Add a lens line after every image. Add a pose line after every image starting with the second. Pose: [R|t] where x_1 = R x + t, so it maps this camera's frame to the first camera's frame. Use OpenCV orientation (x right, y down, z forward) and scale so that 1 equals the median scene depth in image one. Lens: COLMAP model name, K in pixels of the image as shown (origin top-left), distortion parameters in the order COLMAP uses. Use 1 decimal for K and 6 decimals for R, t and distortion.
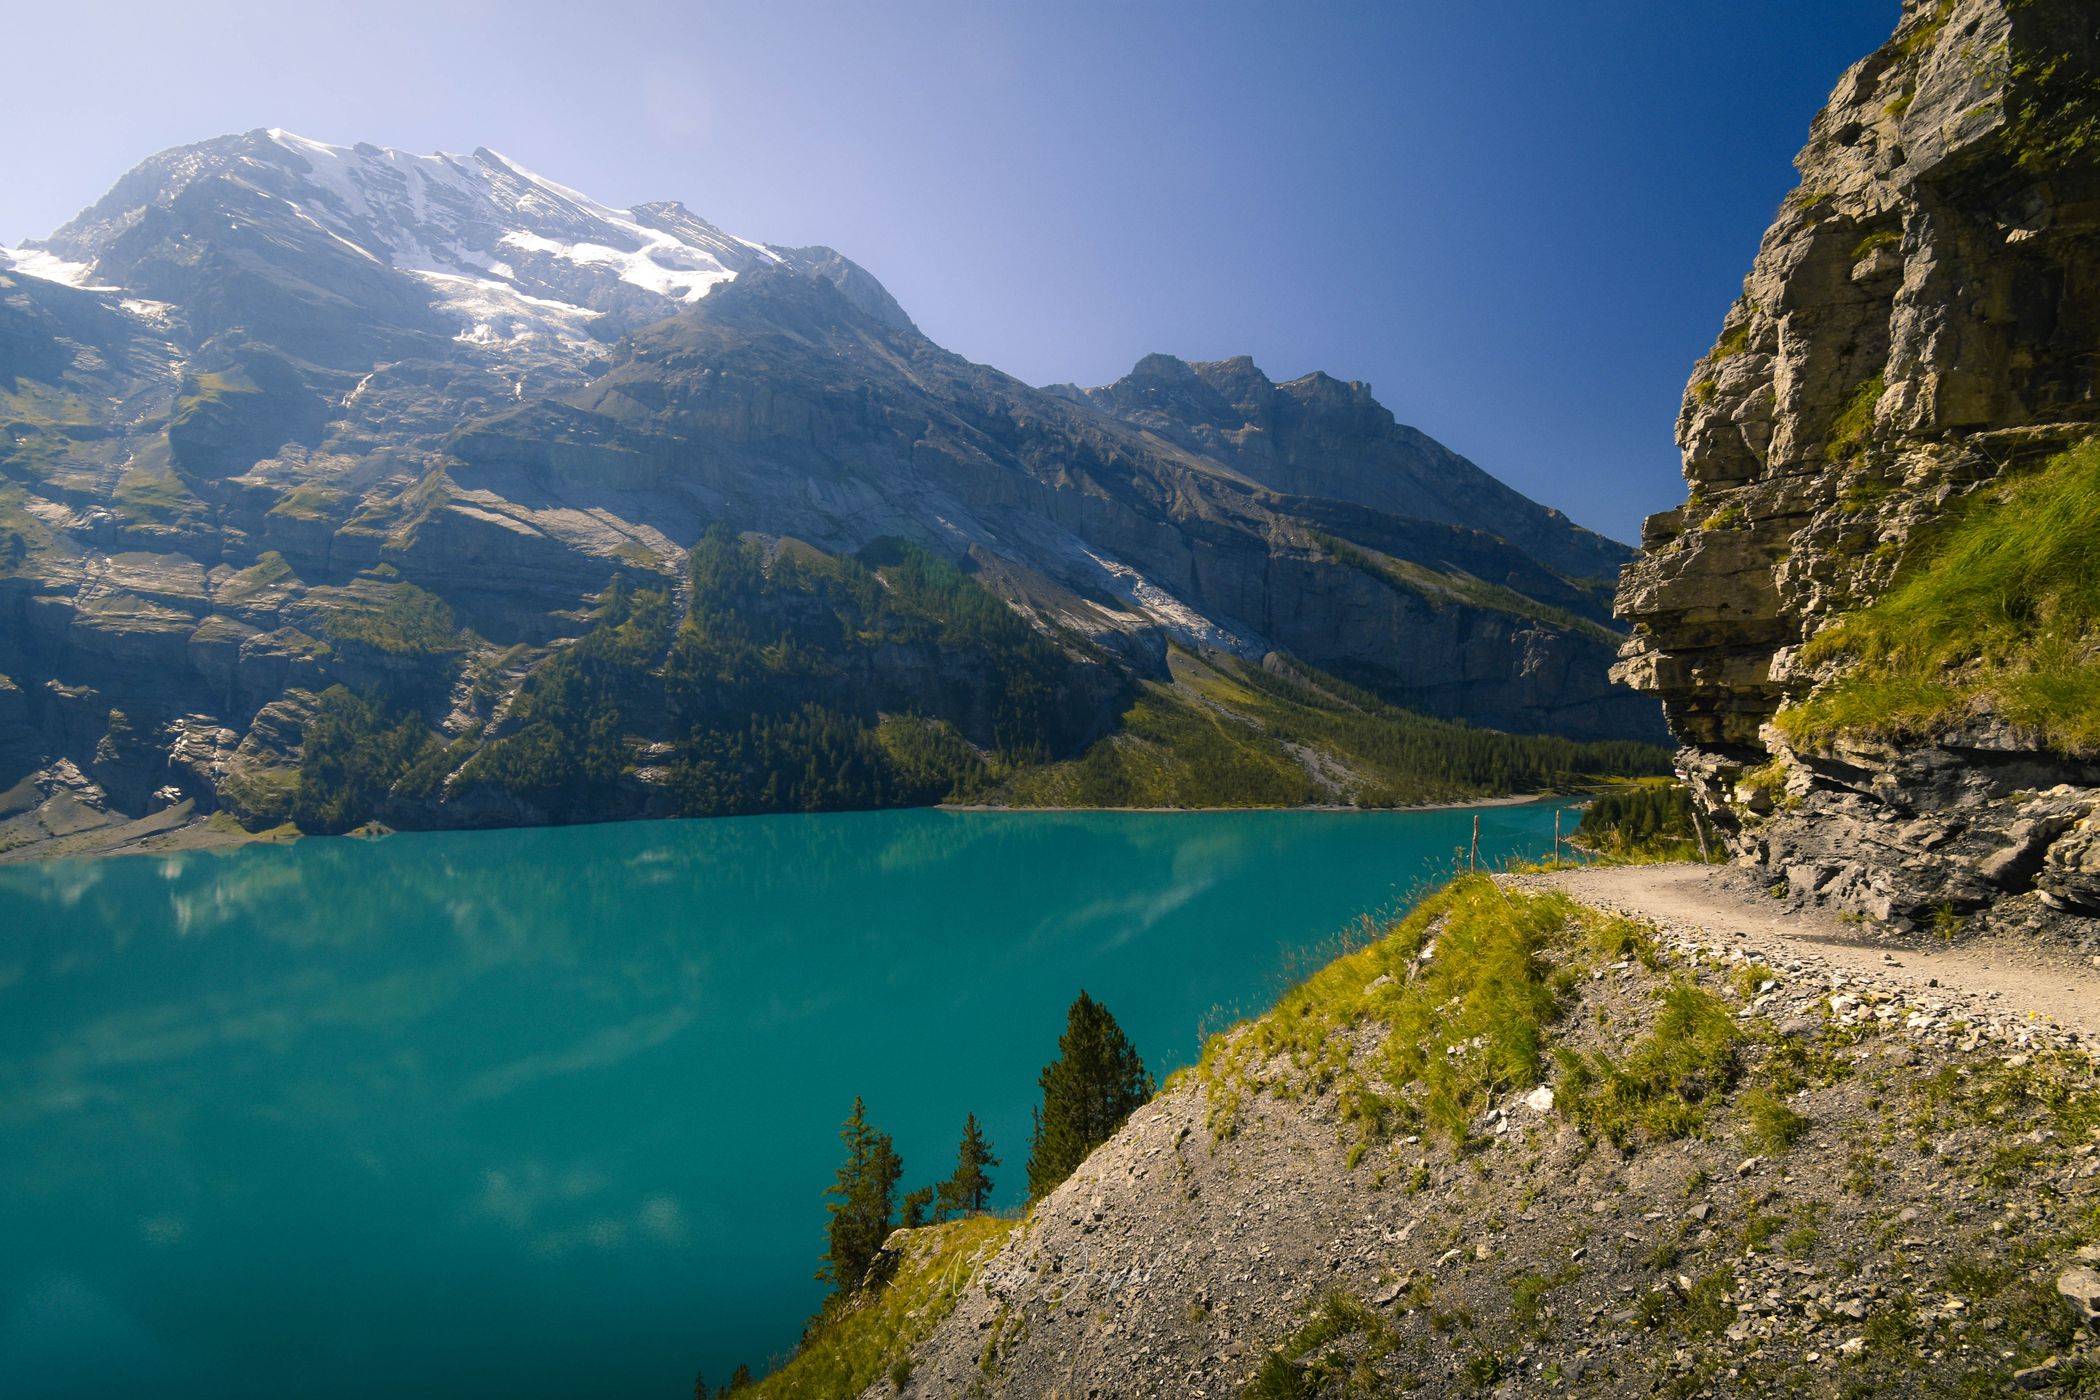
lens RADIAL K [[958.3, 0, 1051.7], [0, 958.3, 694.8], [0, 0, 1]] dist [0.083000, -0.042749]
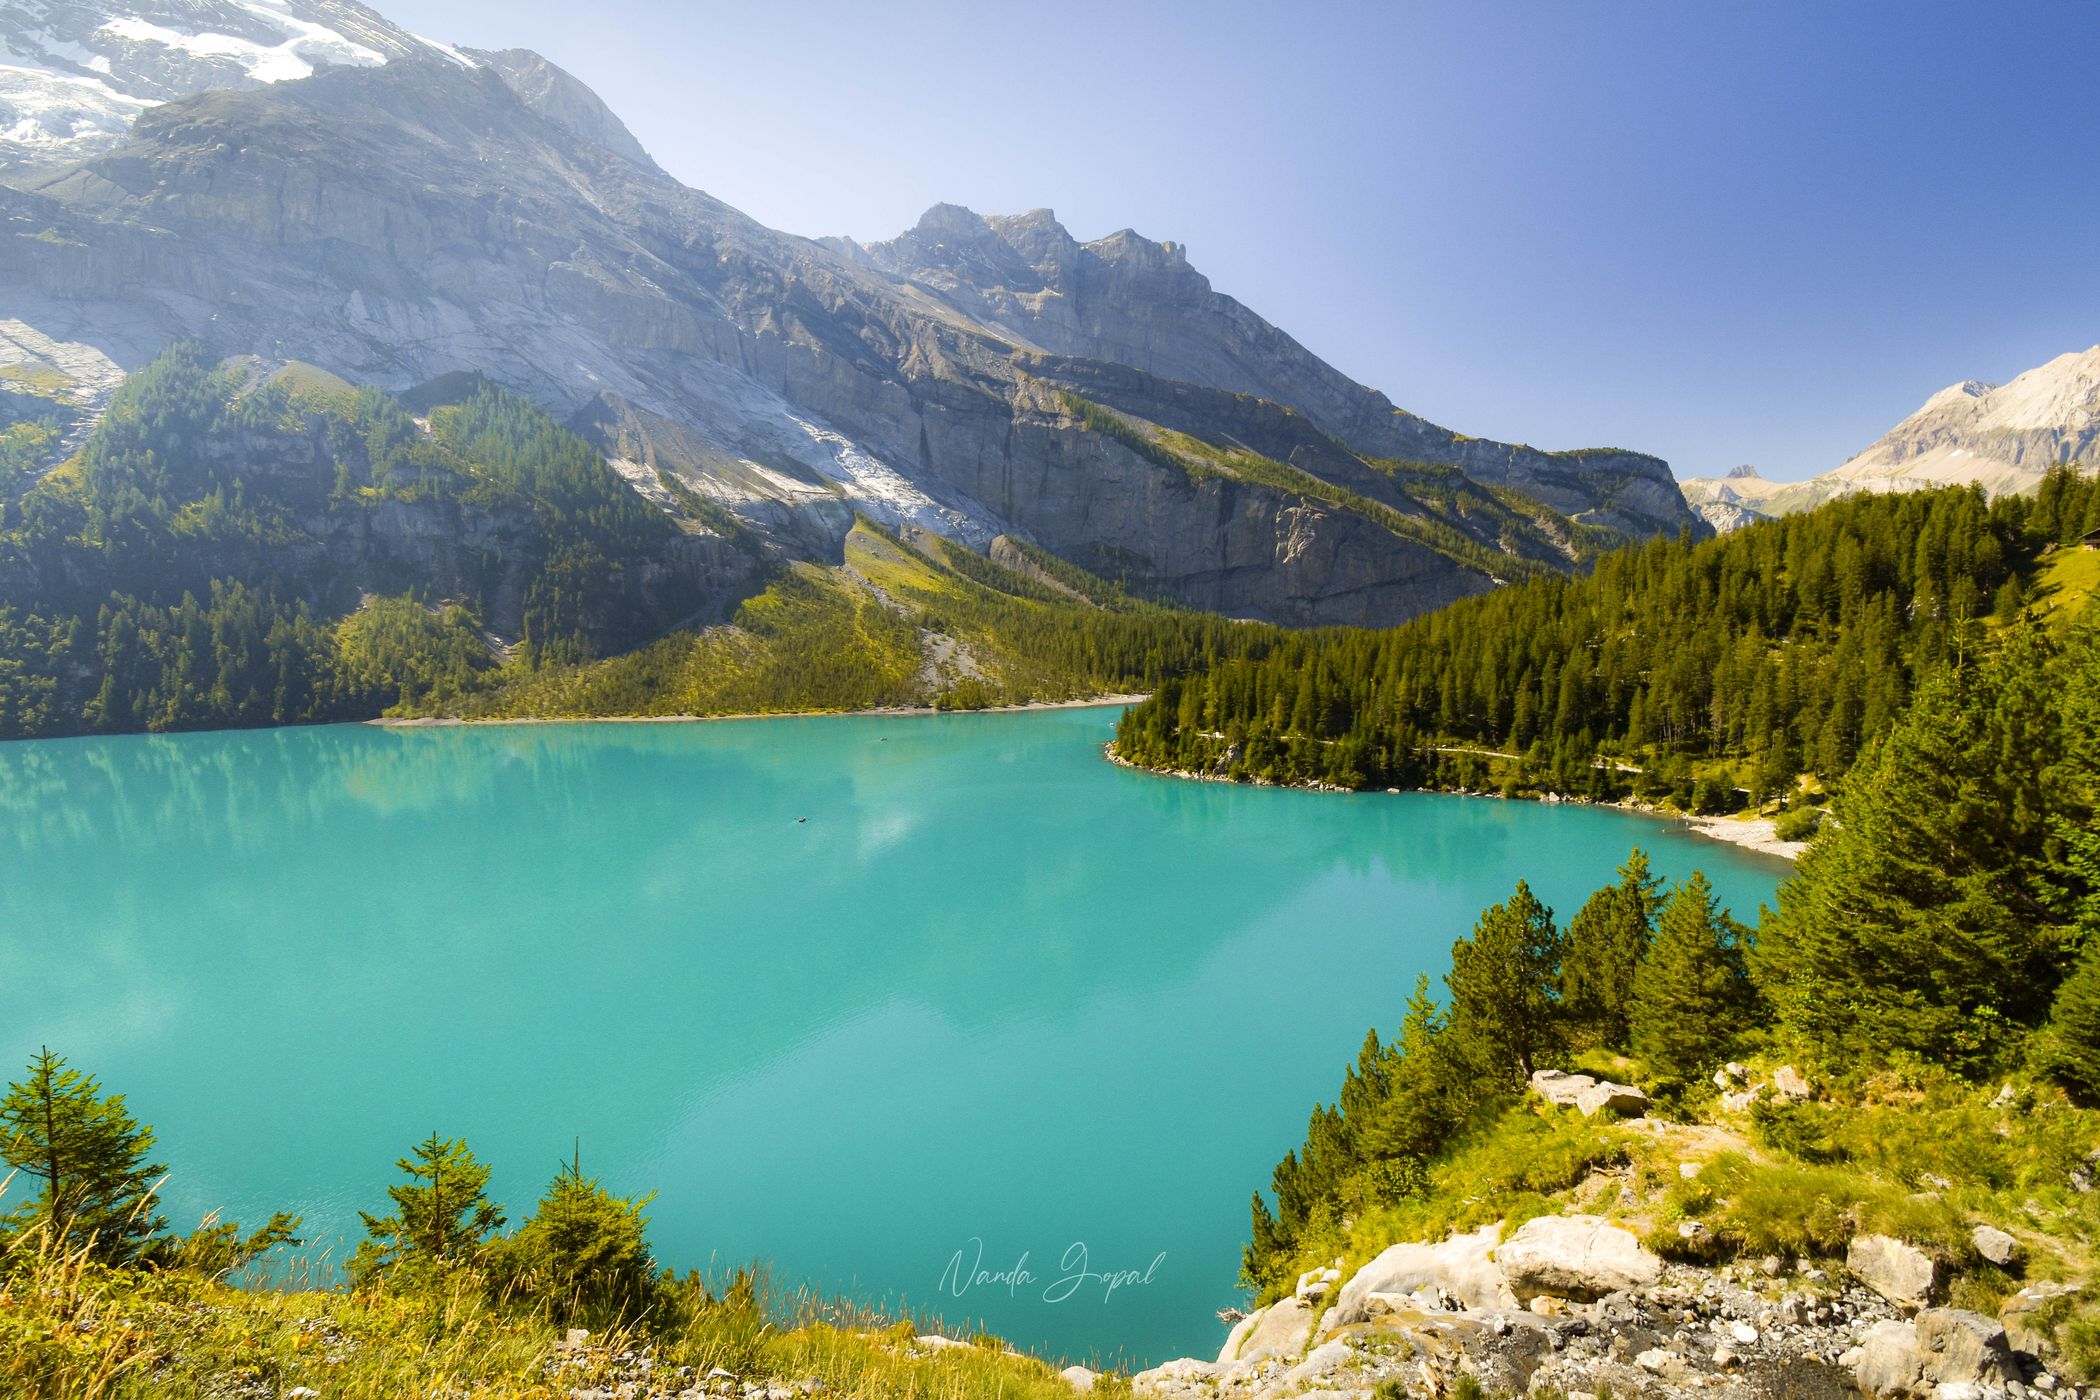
lens RADIAL K [[1006.3, 0, 995.4], [0, 1006.3, 679.9], [0, 0, 1]] dist [0.089909, -0.046616]
pose [[0.996780, -0.013456, 0.079049, 0.161677], [0.008156, 0.997721, 0.066983, 0.023477], [-0.079770, -0.066123, 0.994618, 0.130208]]
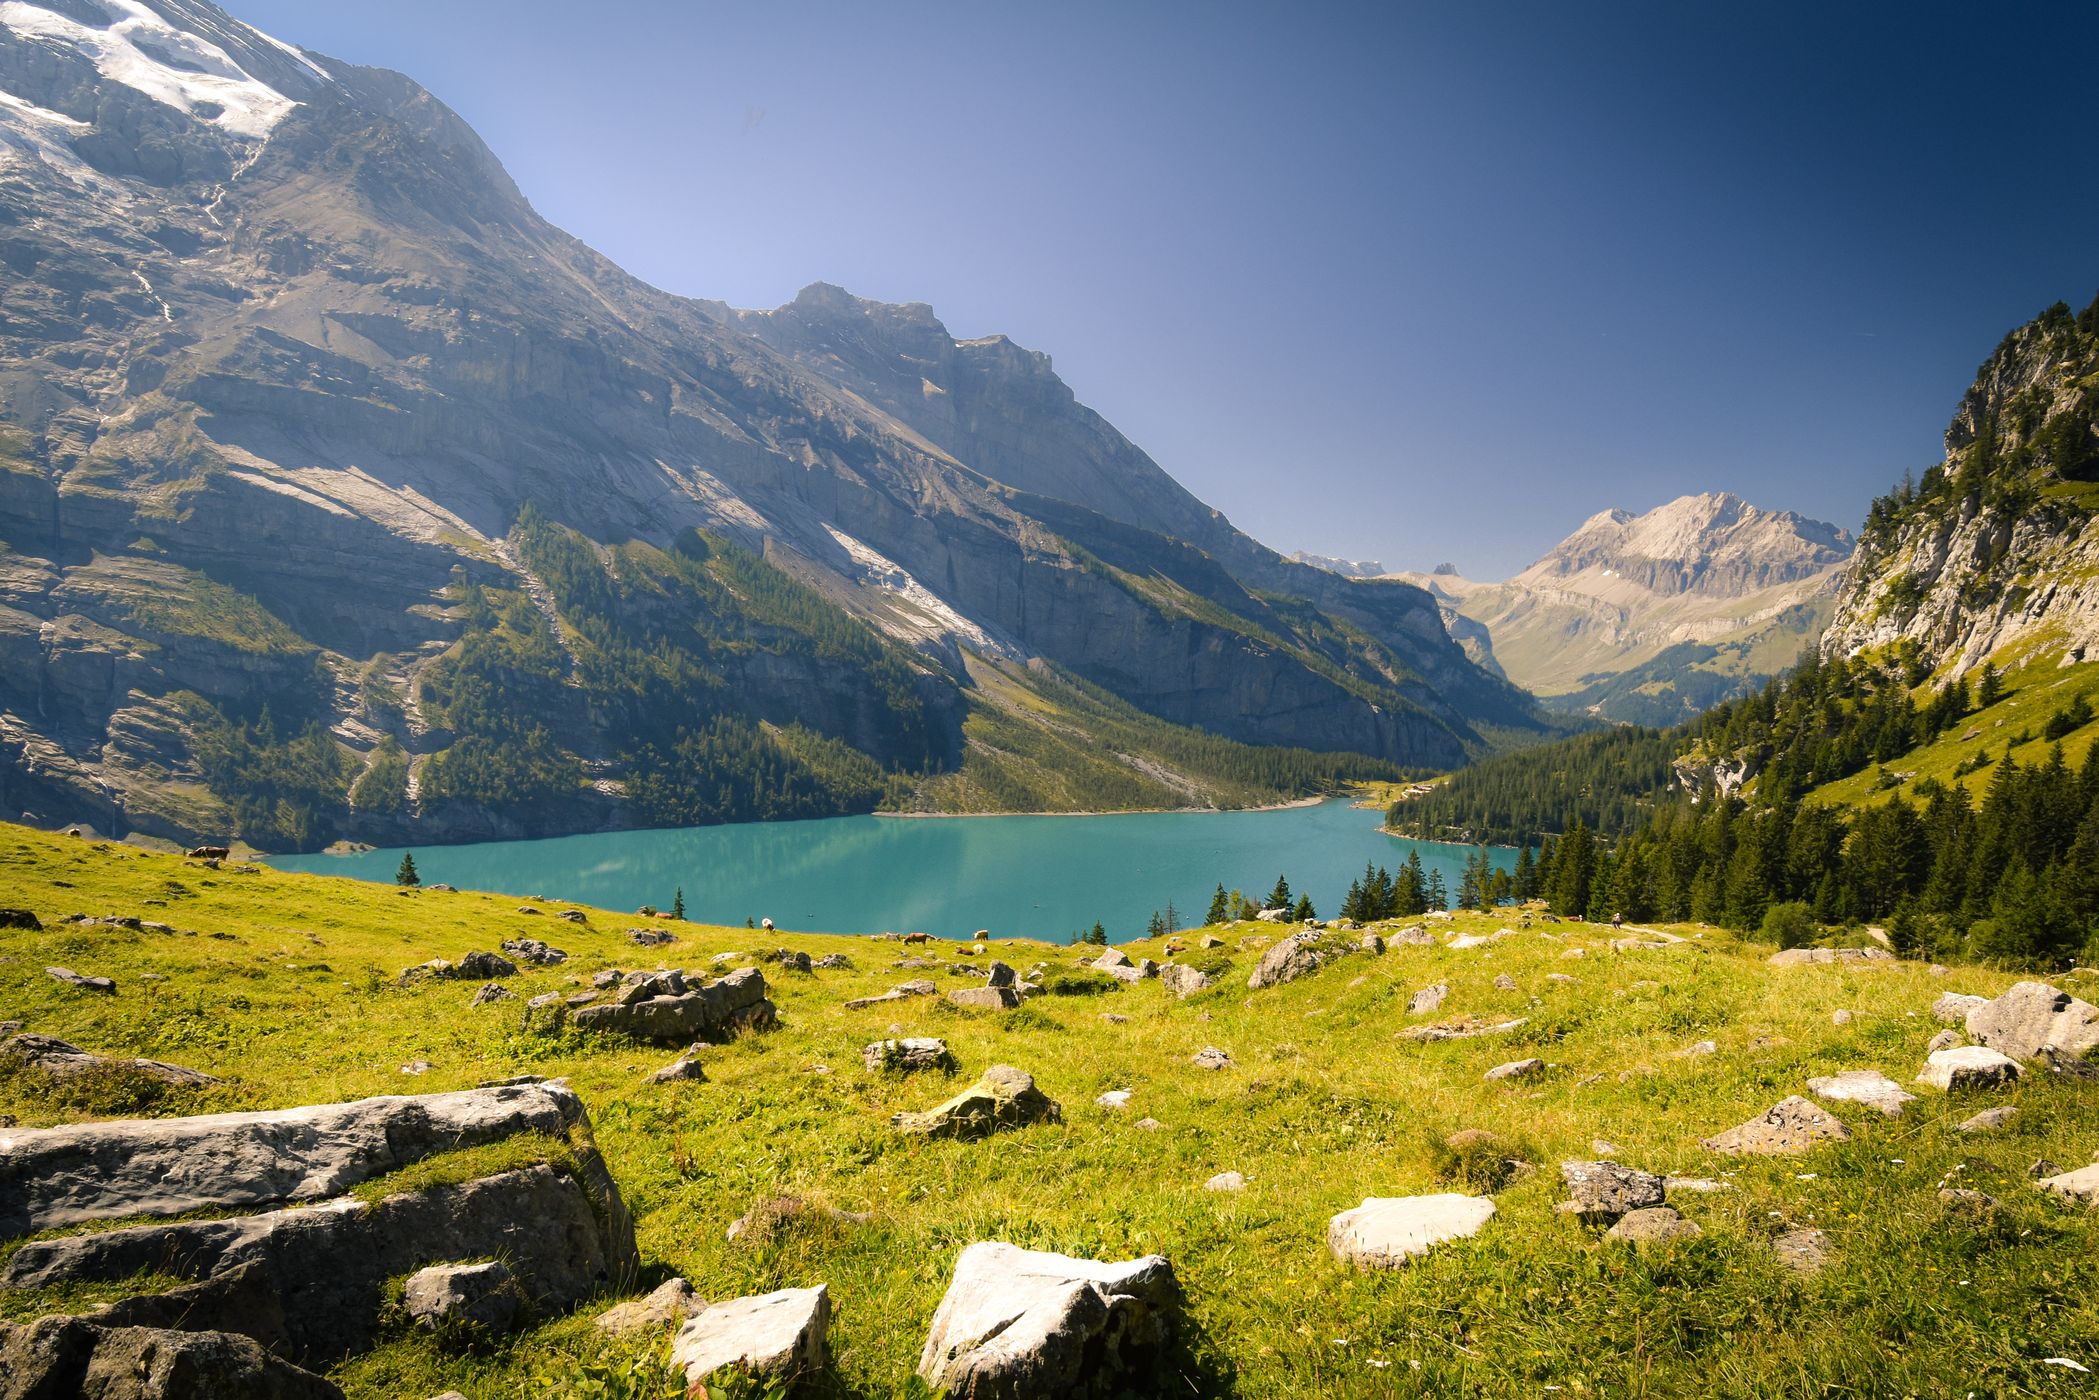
lens RADIAL K [[1224.9, 0, 1052.6], [0, 1224.9, 691.8], [0, 0, 1]] dist [0.111333, -0.068069]
pose [[0.916647, 0.024032, 0.398976, -0.298528], [-0.034669, 0.999209, 0.019464, -0.036105], [-0.398192, -0.031674, 0.916755, -0.231721]]
